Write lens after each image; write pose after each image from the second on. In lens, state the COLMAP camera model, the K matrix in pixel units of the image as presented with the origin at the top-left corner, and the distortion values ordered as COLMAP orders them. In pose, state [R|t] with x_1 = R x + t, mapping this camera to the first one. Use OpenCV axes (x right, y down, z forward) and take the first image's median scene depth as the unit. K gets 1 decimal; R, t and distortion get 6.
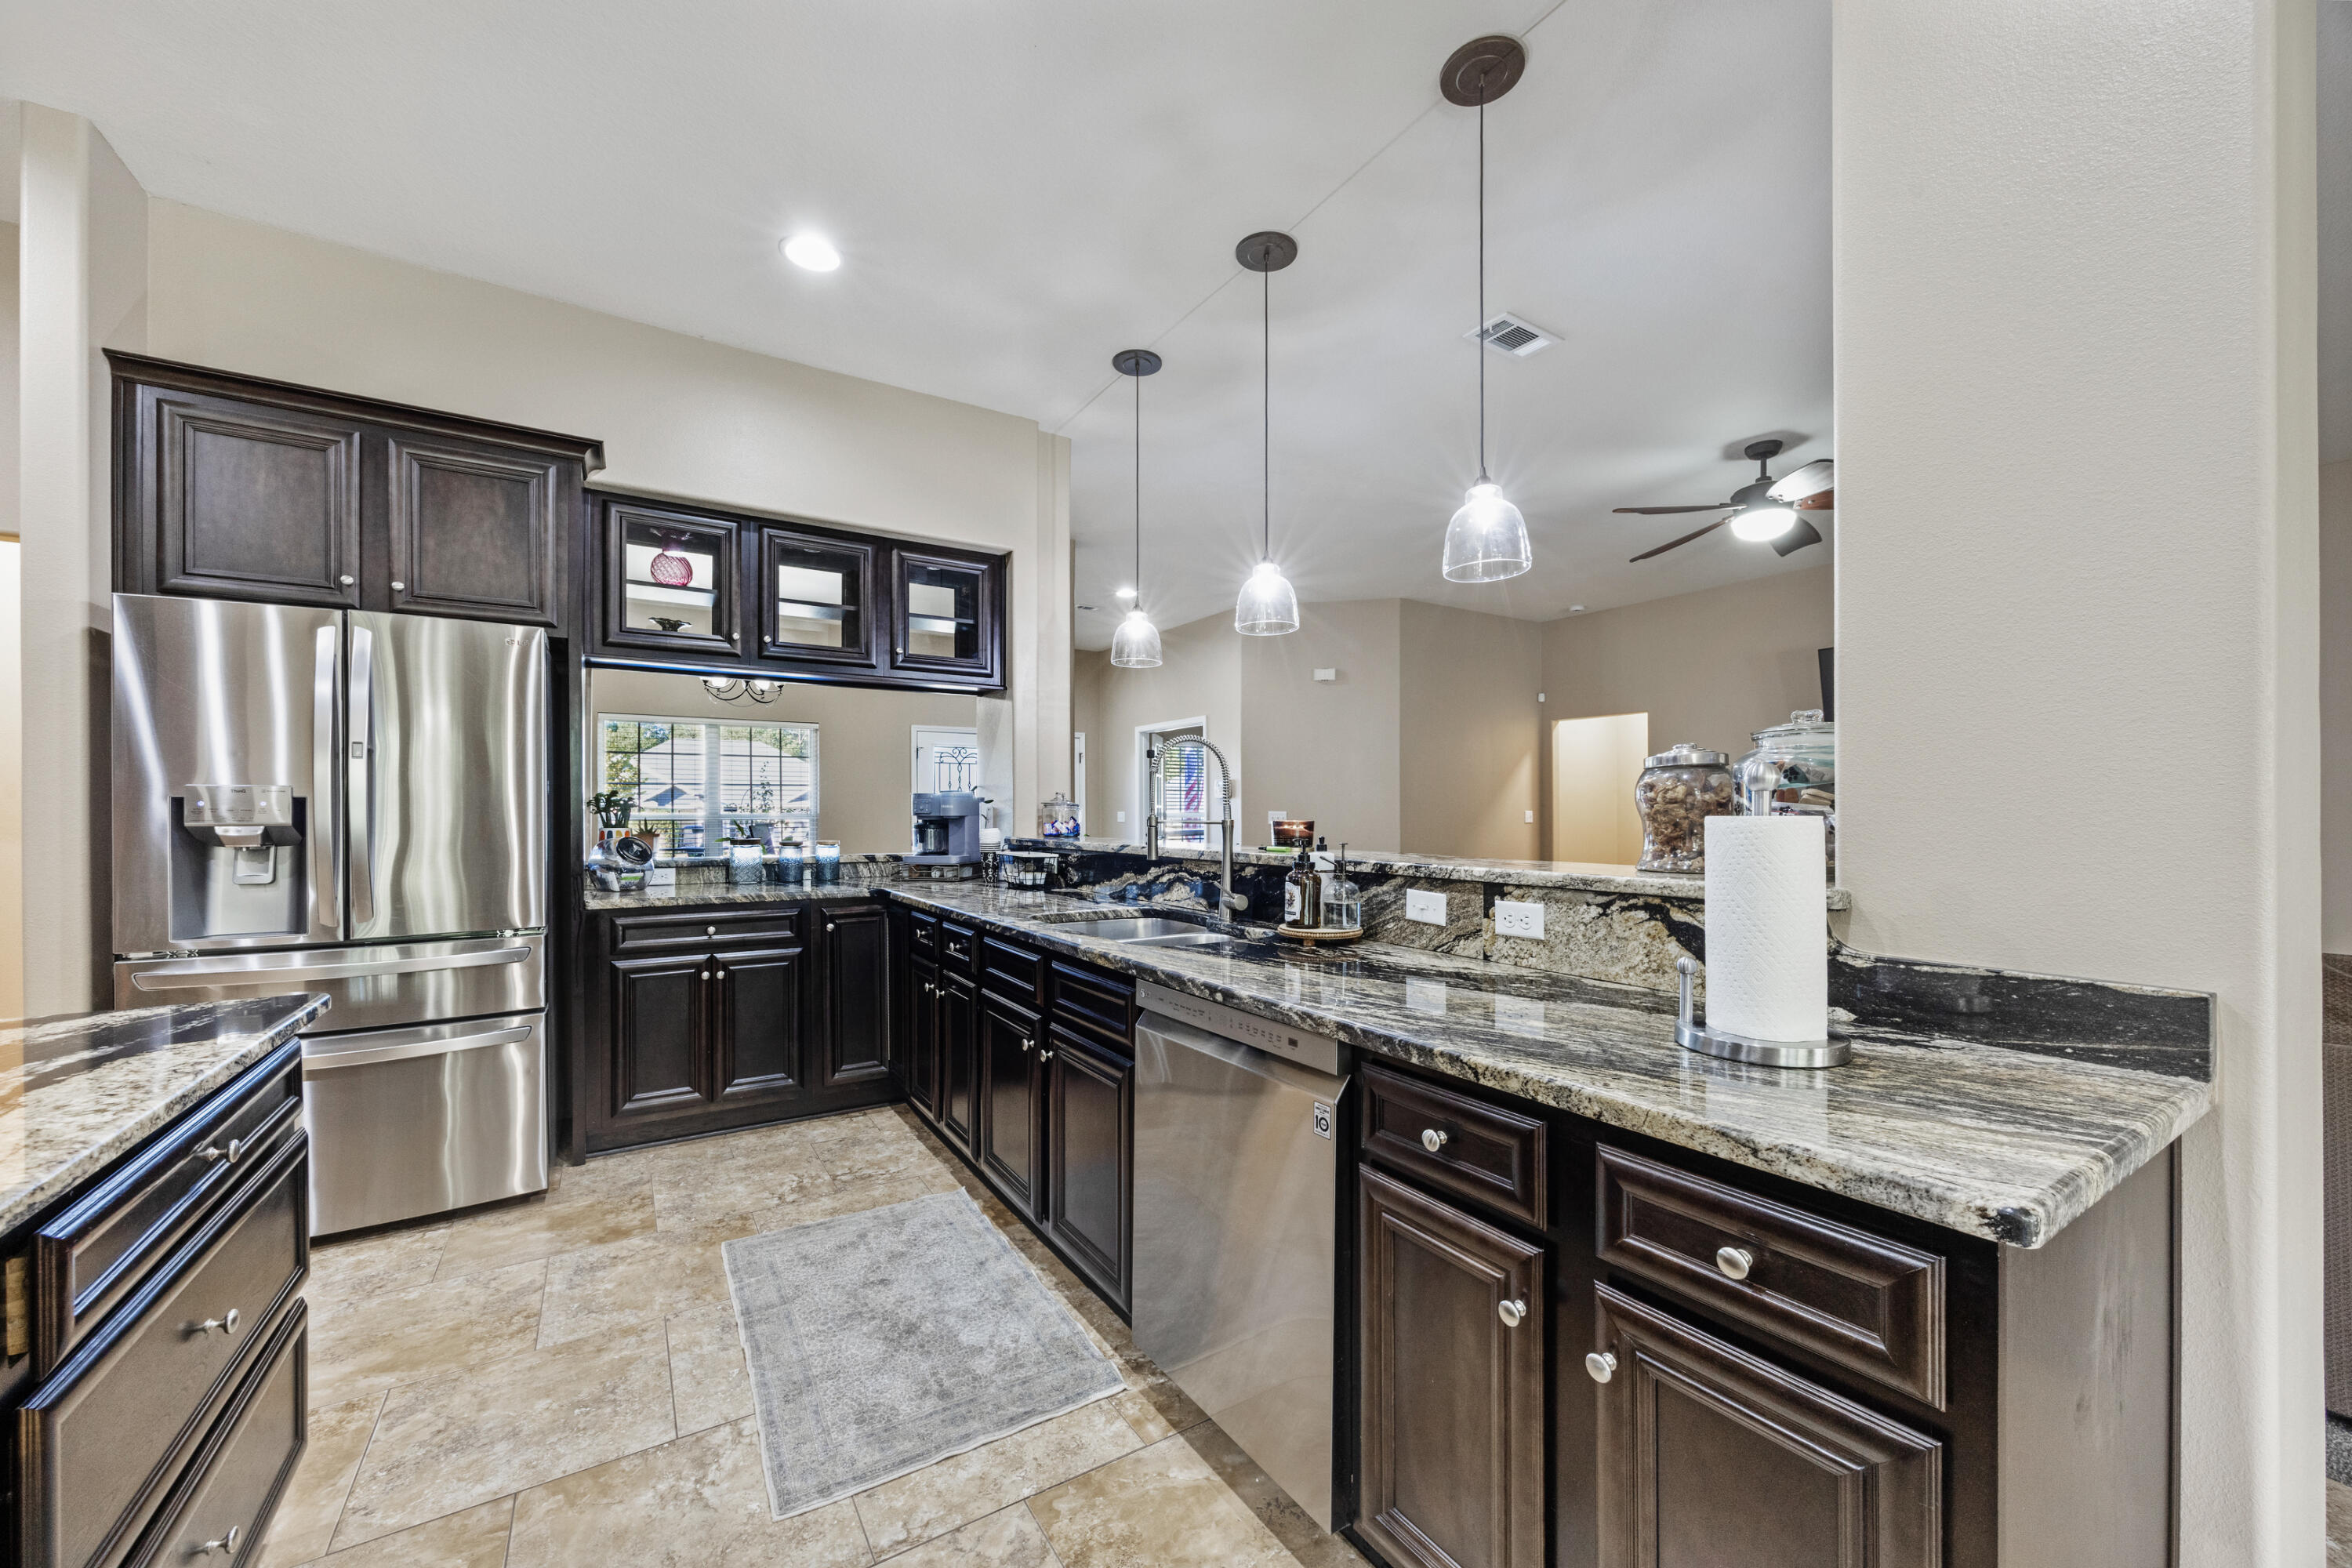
lens RADIAL K [[888.9, 0, 1194.1], [0, 888.9, 805.7], [0, 0, 1]] dist [-0.002867, -0.000940]
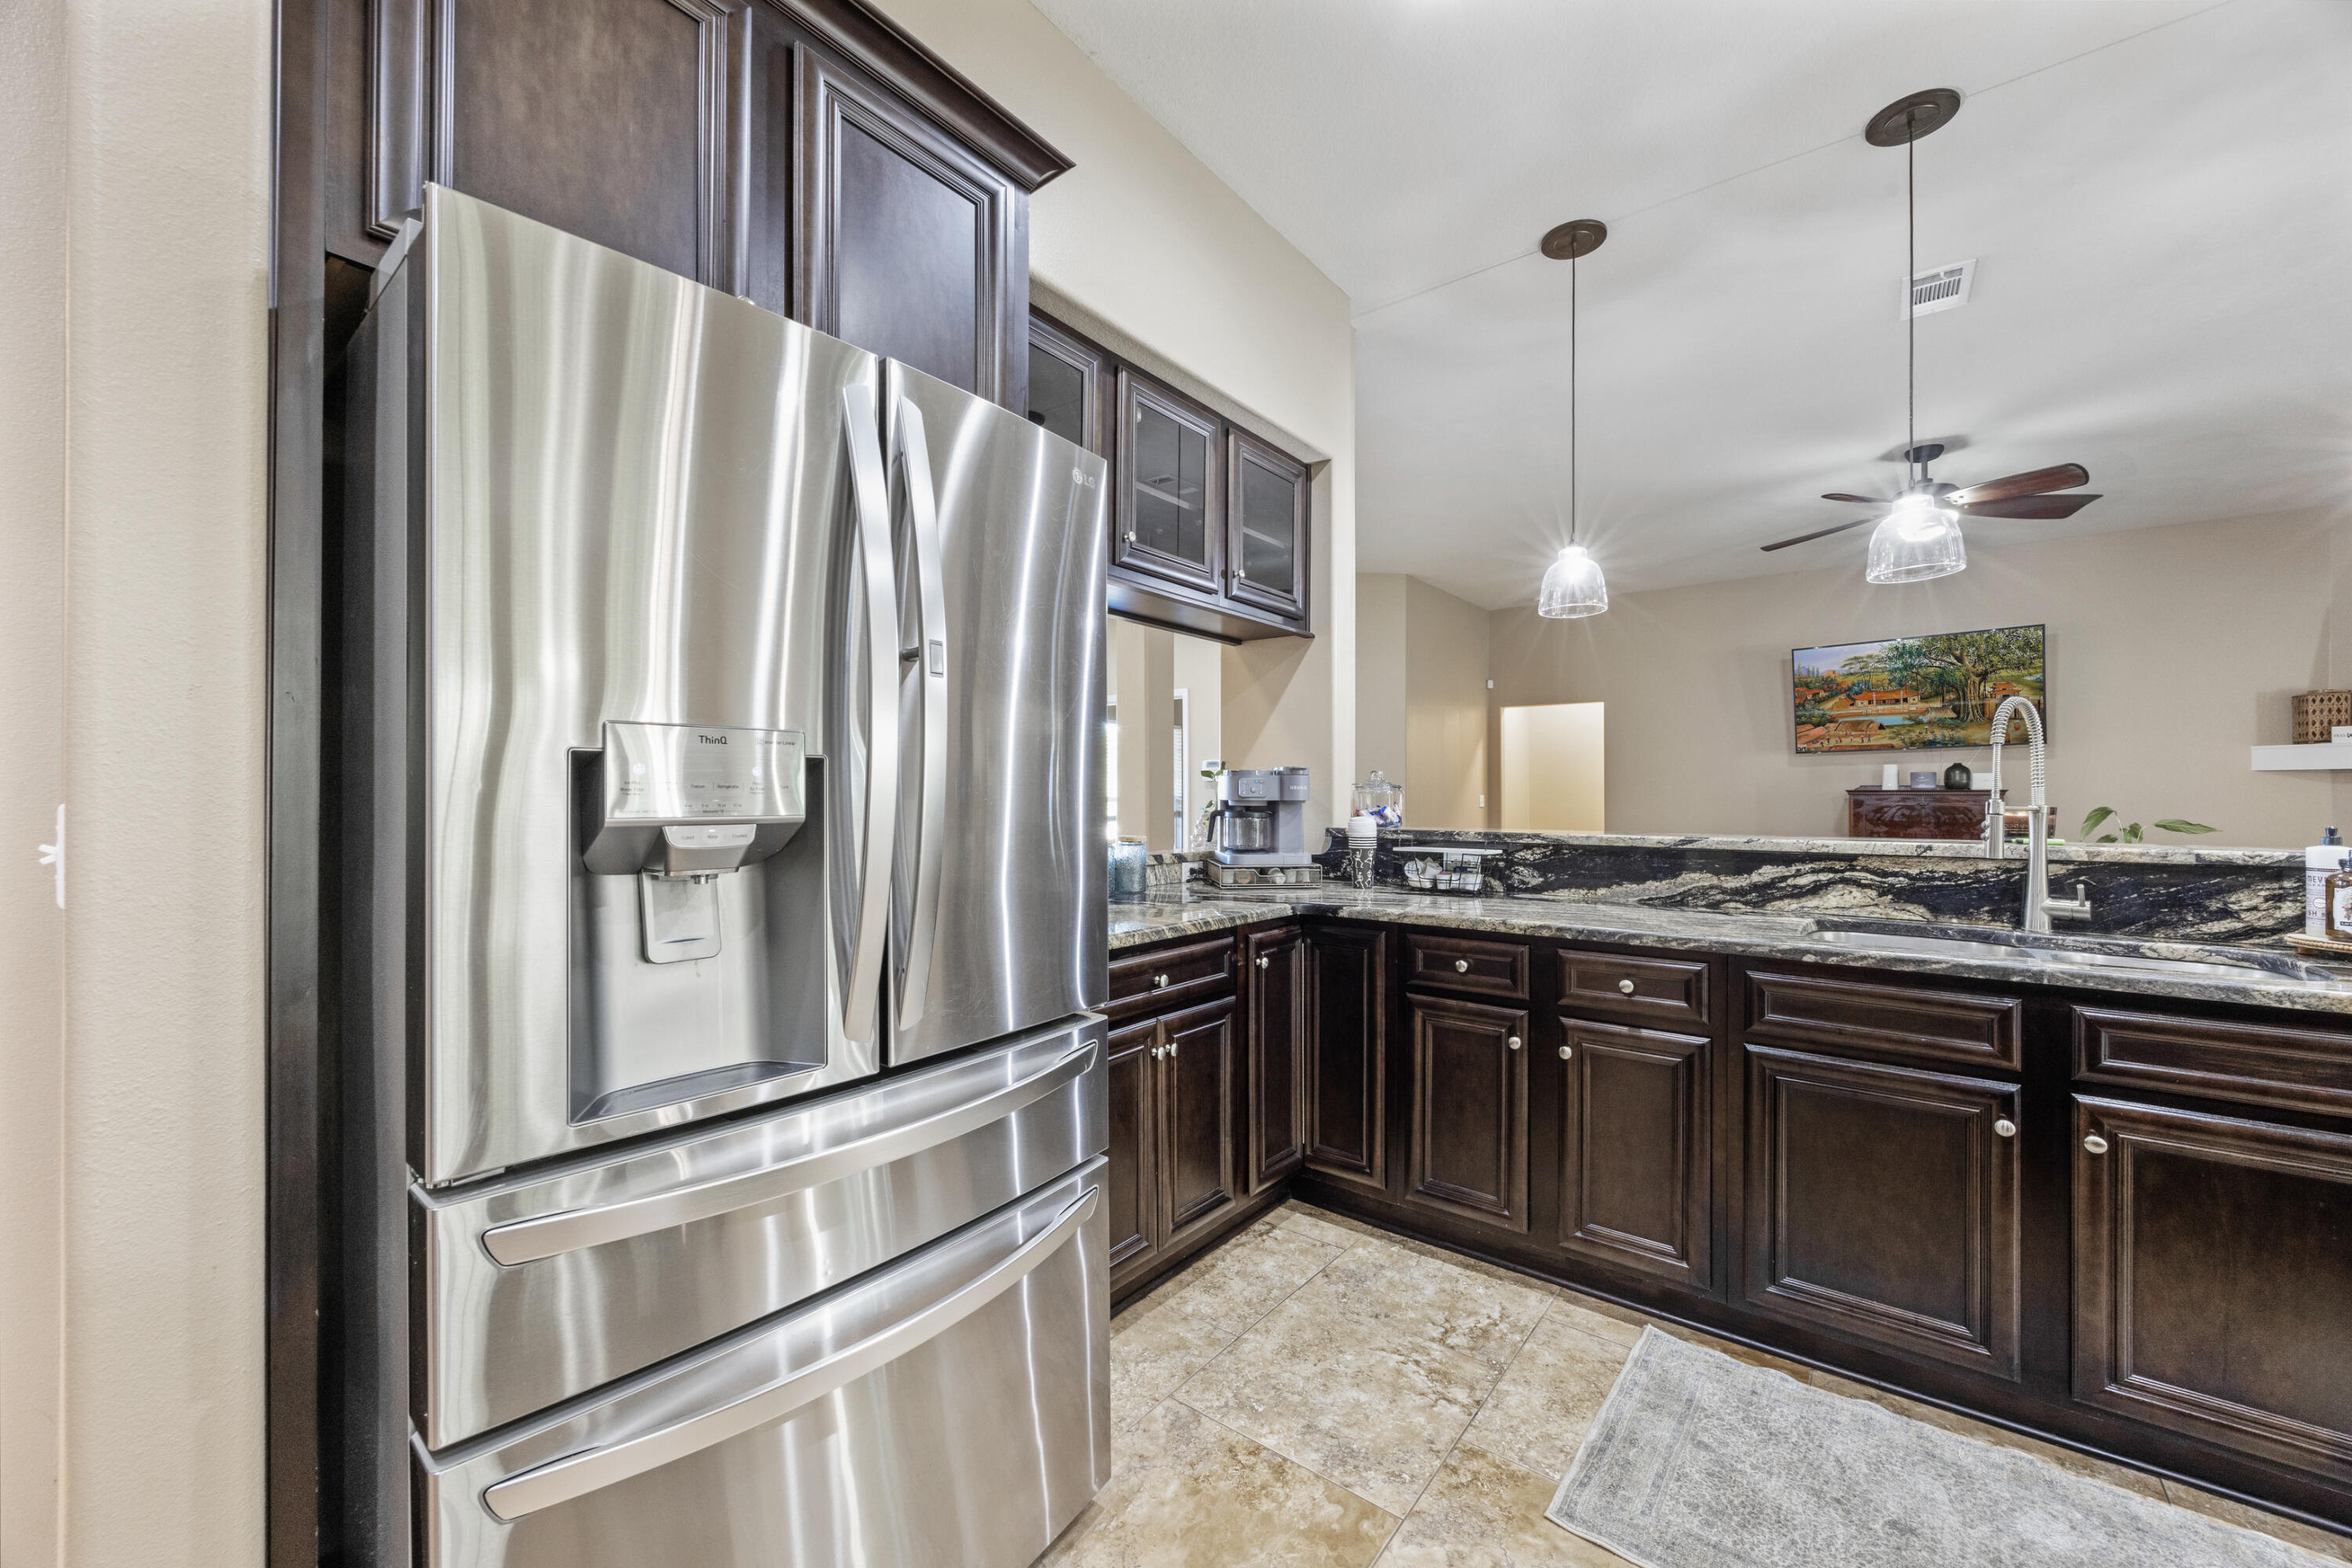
lens RADIAL K [[888.9, 0, 1176.8], [0, 888.9, 785.1], [0, 0, 1]] dist [-0.002867, -0.000940]
pose [[0.947592, 0.004566, 0.319449, -0.806522], [-0.002870, 0.999979, -0.005777, 0.004092], [-0.319469, 0.004557, 0.947586, 0.430026]]
